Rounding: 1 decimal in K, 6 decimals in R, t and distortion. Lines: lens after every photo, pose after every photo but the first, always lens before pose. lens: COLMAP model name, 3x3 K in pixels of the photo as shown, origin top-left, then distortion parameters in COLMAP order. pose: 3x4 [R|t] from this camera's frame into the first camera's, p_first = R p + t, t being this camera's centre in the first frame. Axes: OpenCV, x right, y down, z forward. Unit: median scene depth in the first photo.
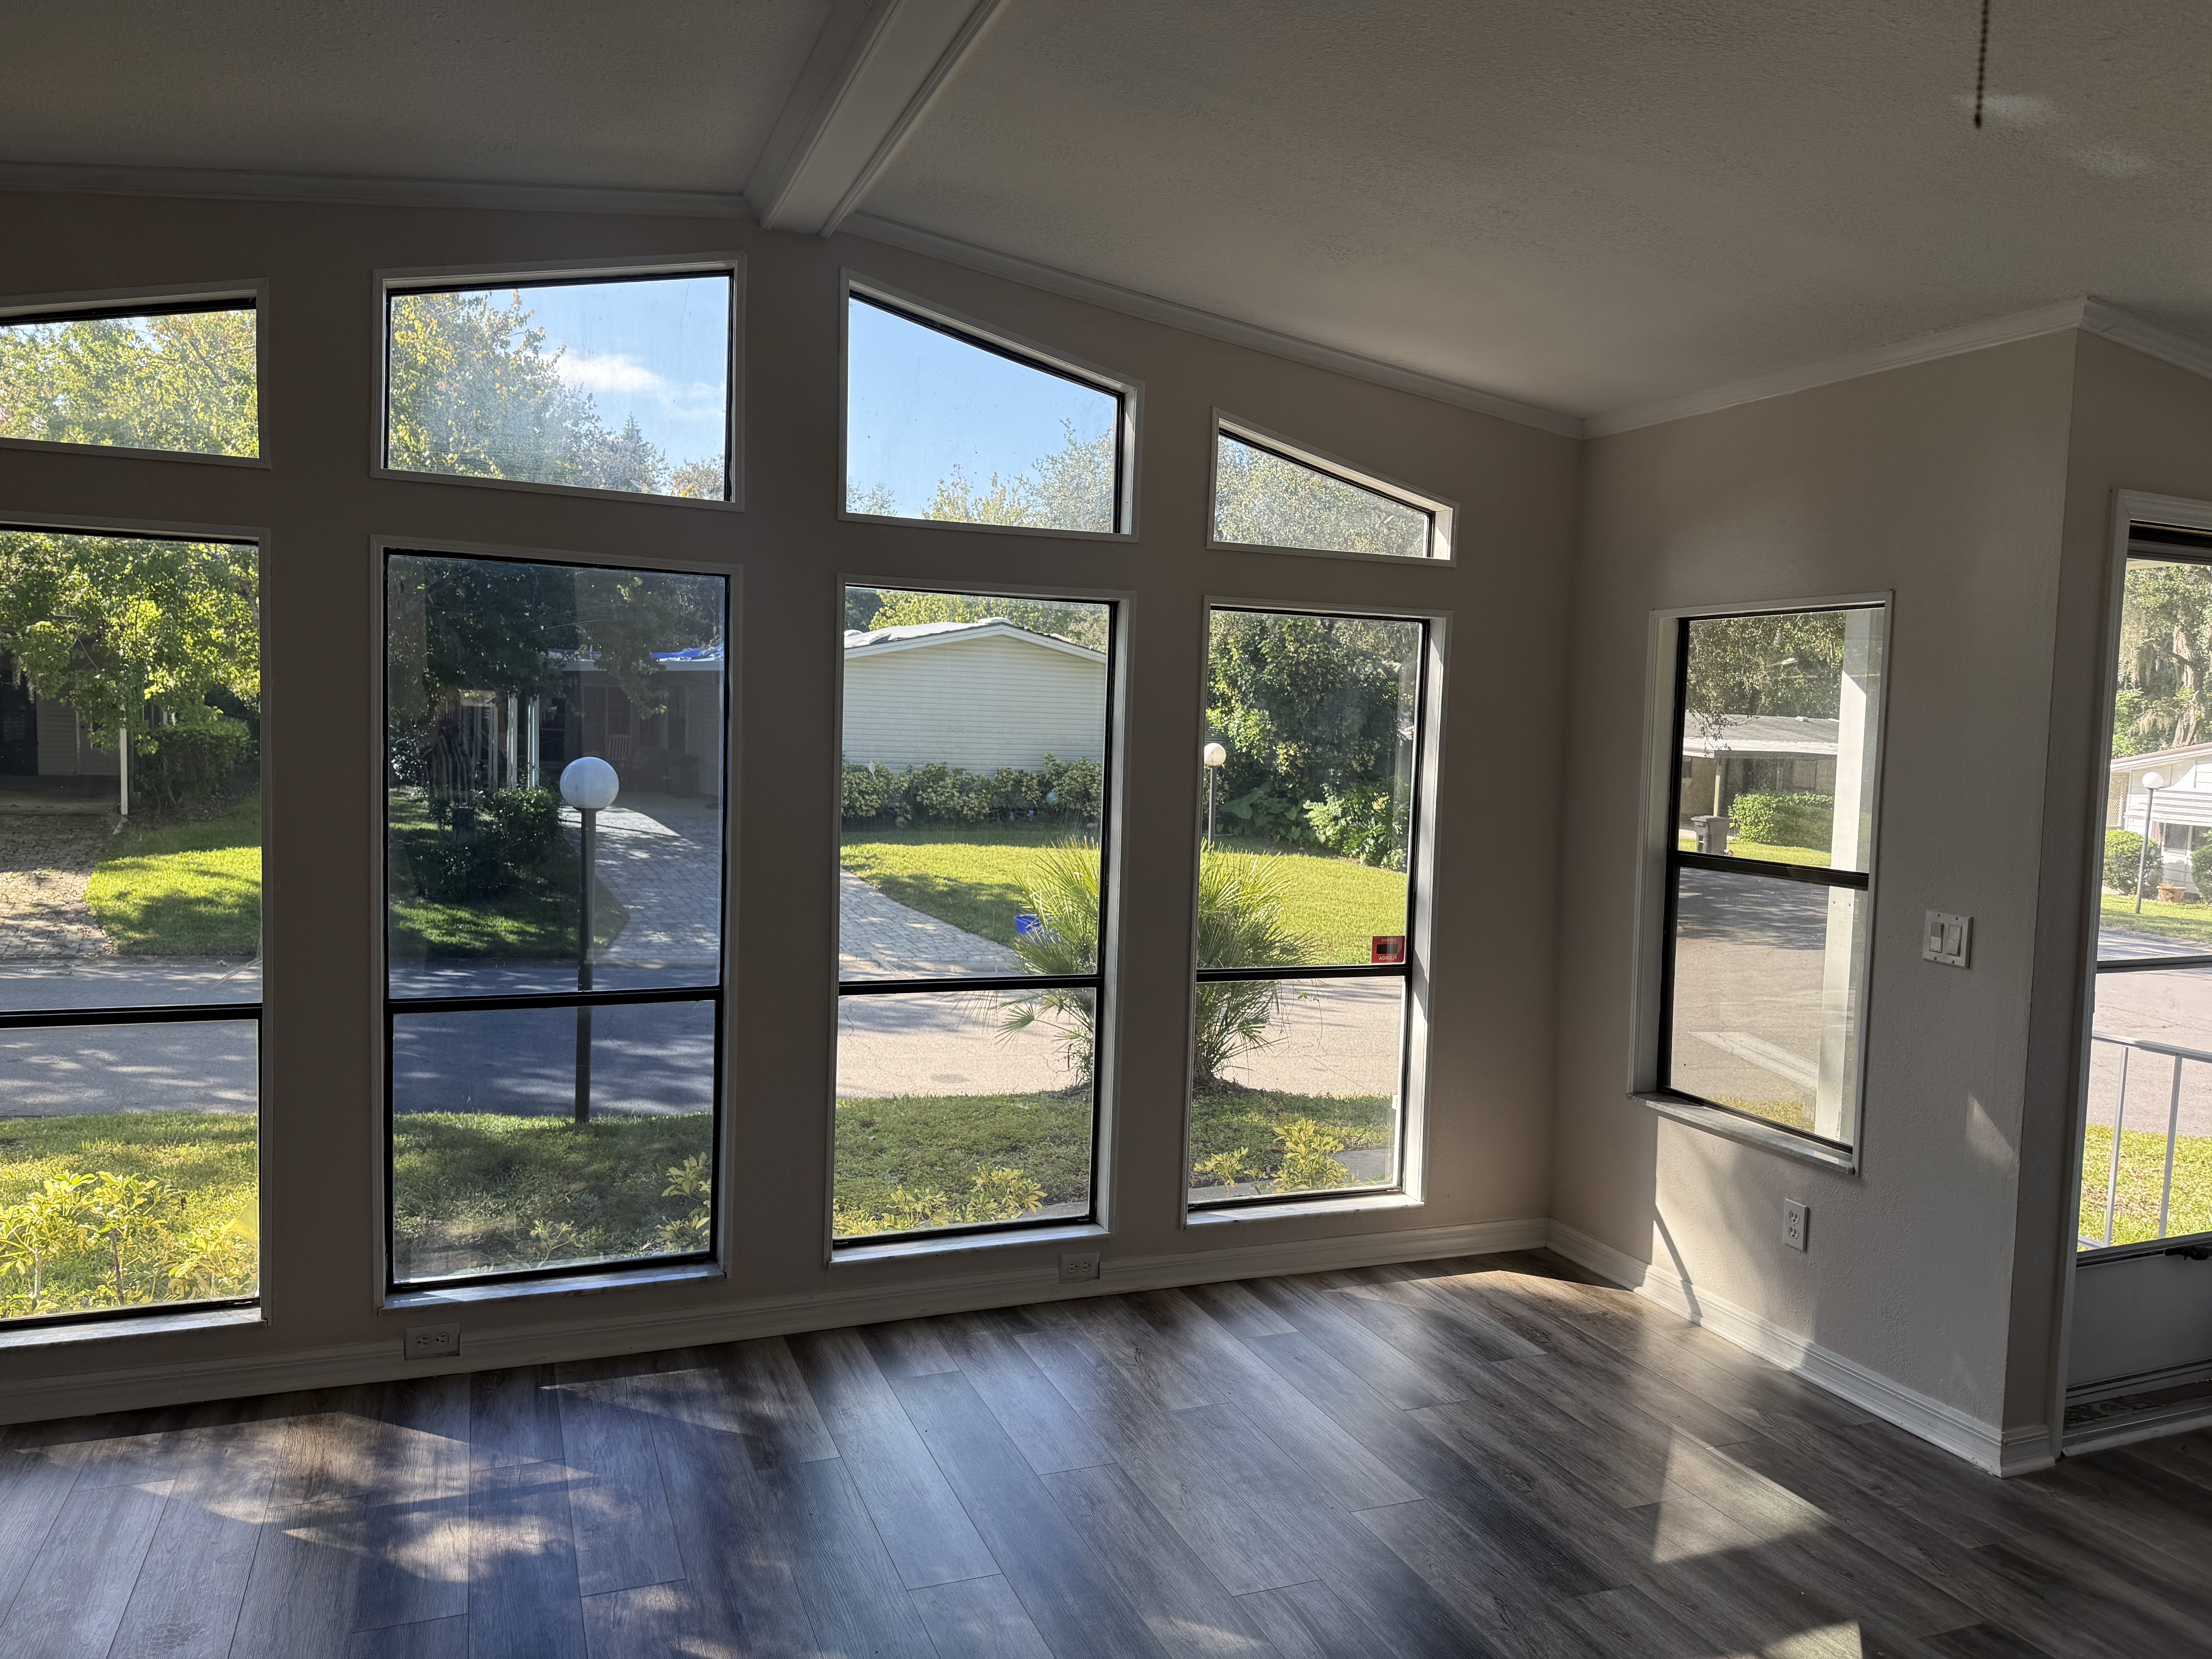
lens RADIAL K [[1567.9, 0, 1107.8], [0, 1567.9, 831.5], [0, 0, 1]] dist [0.005075, -0.003522]
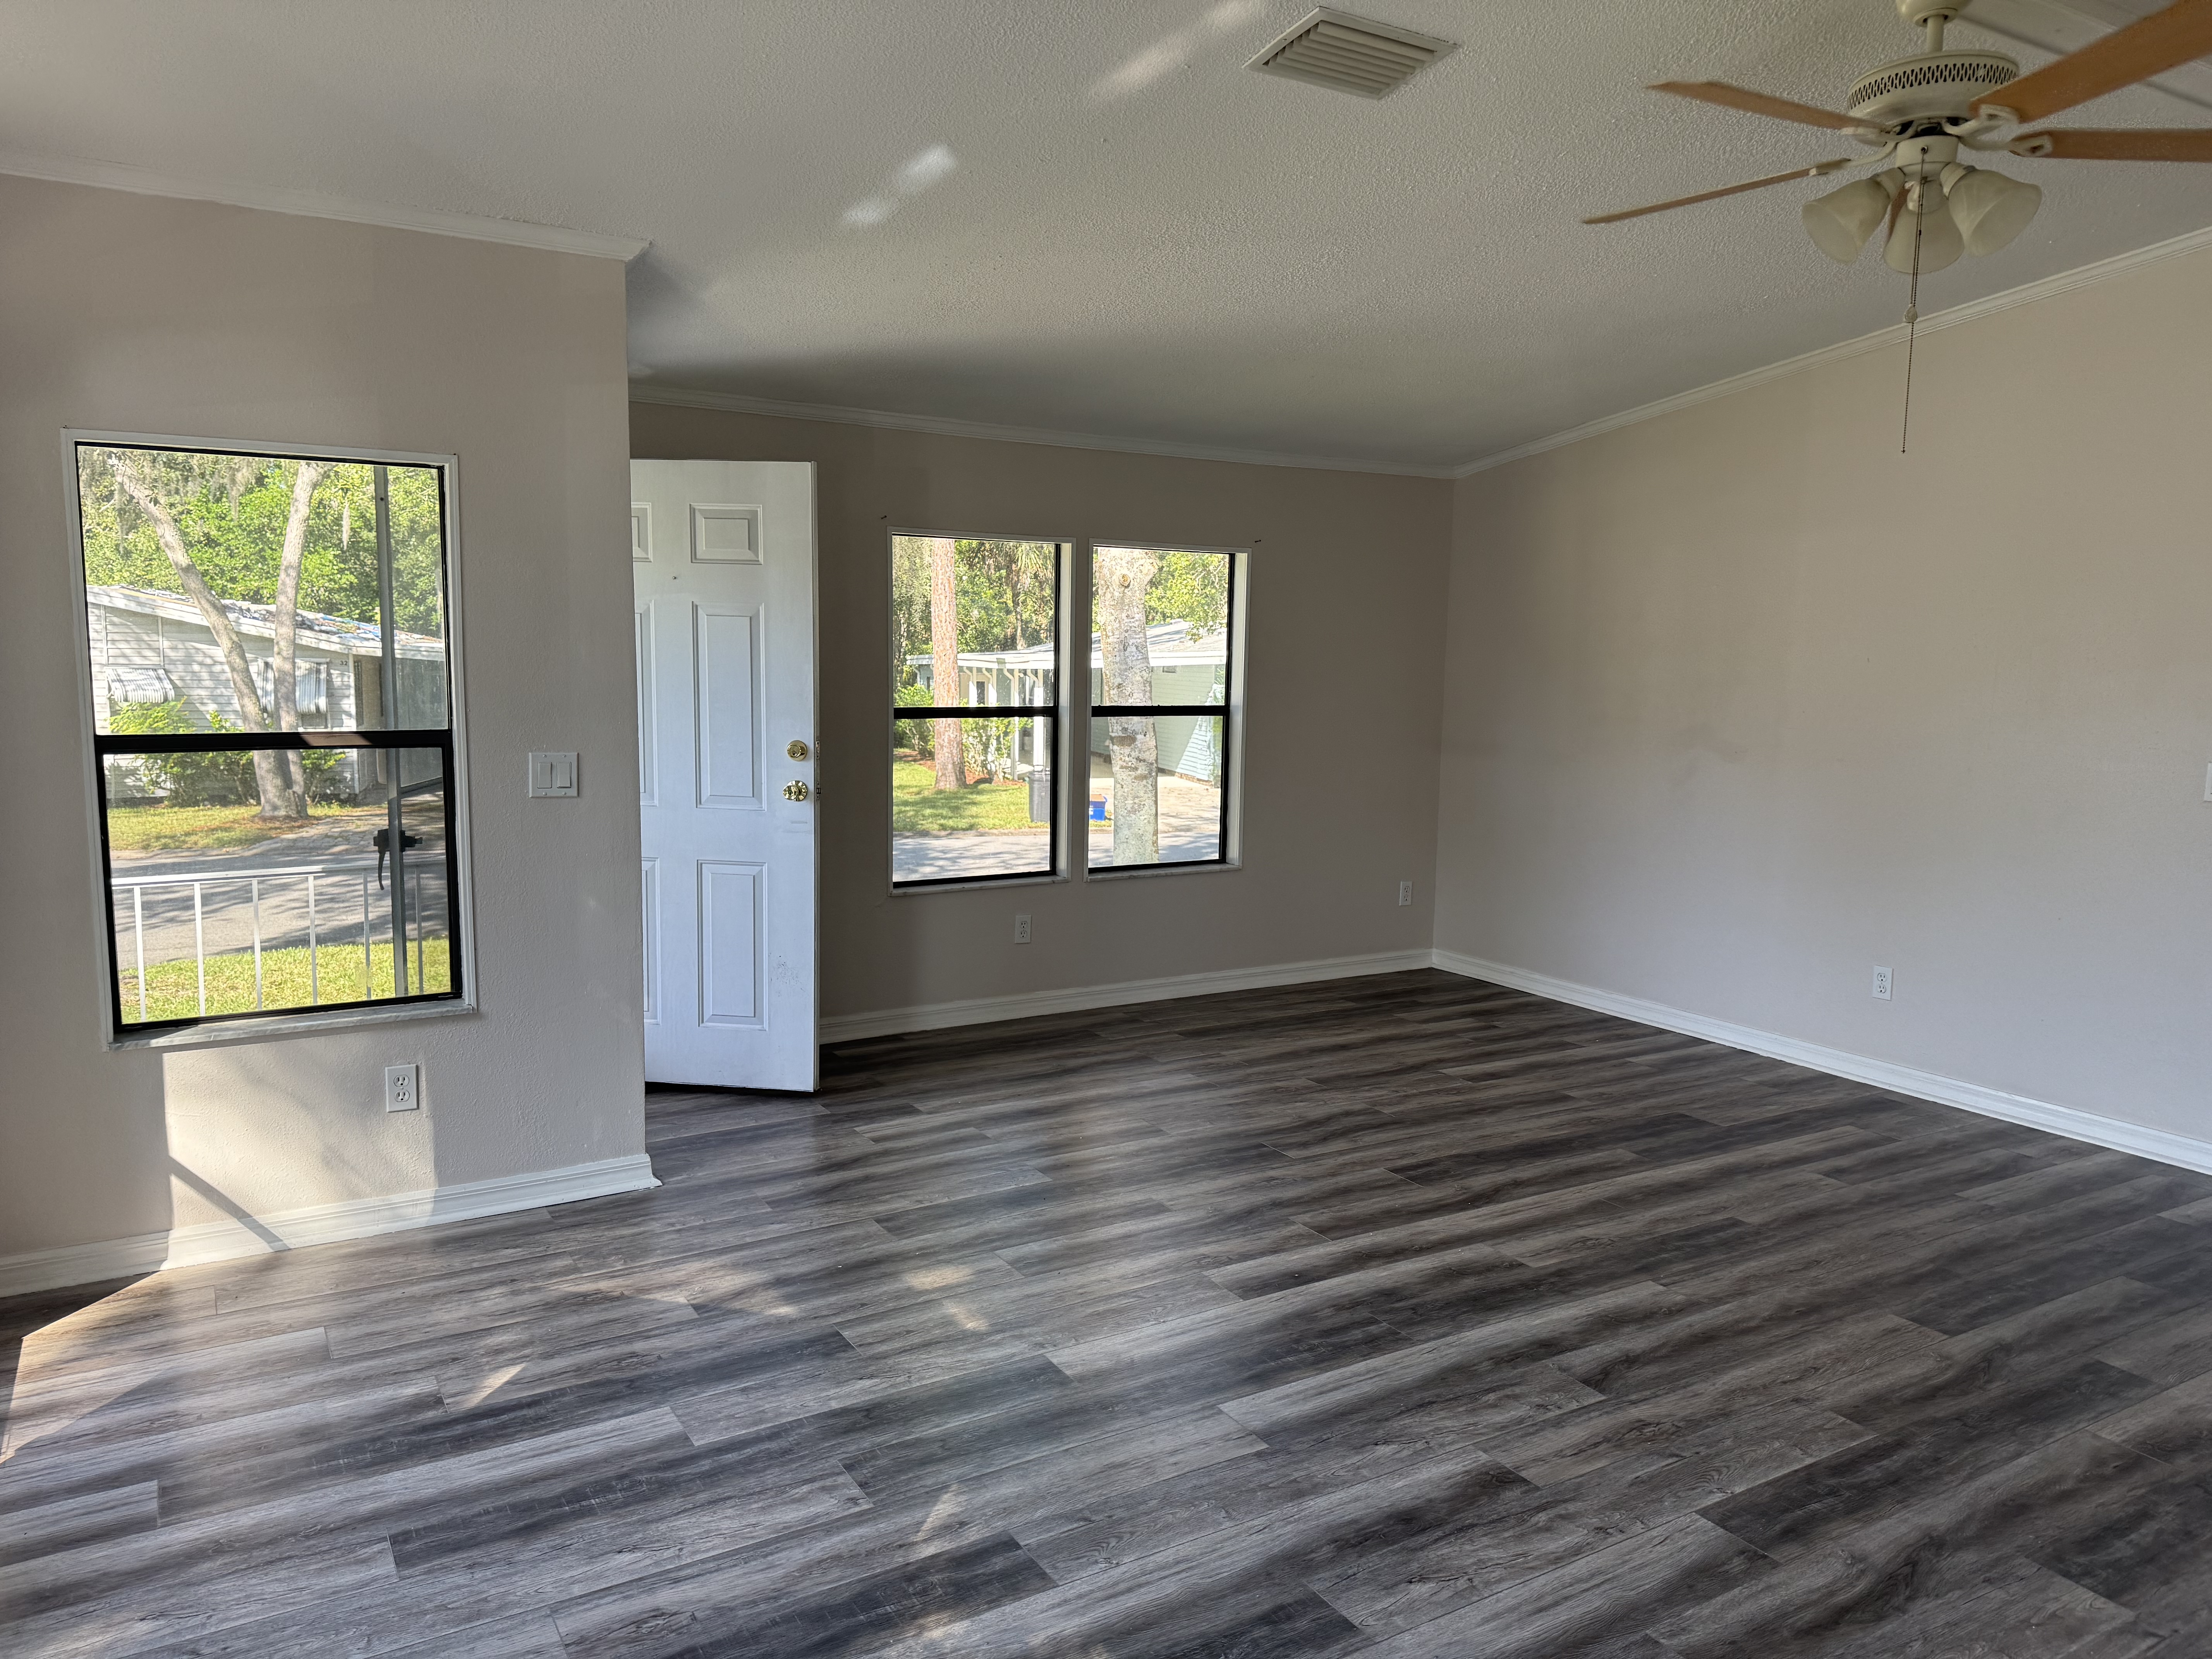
lens RADIAL K [[1567.9, 0, 1104.9], [0, 1567.9, 827.3], [0, 0, 1]] dist [0.005075, -0.003522]
pose [[-0.165525, -0.149498, 0.974809, -0.655691], [0.047894, 0.986059, 0.159356, -0.056951], [-0.985042, 0.073065, -0.156057, 0.784817]]
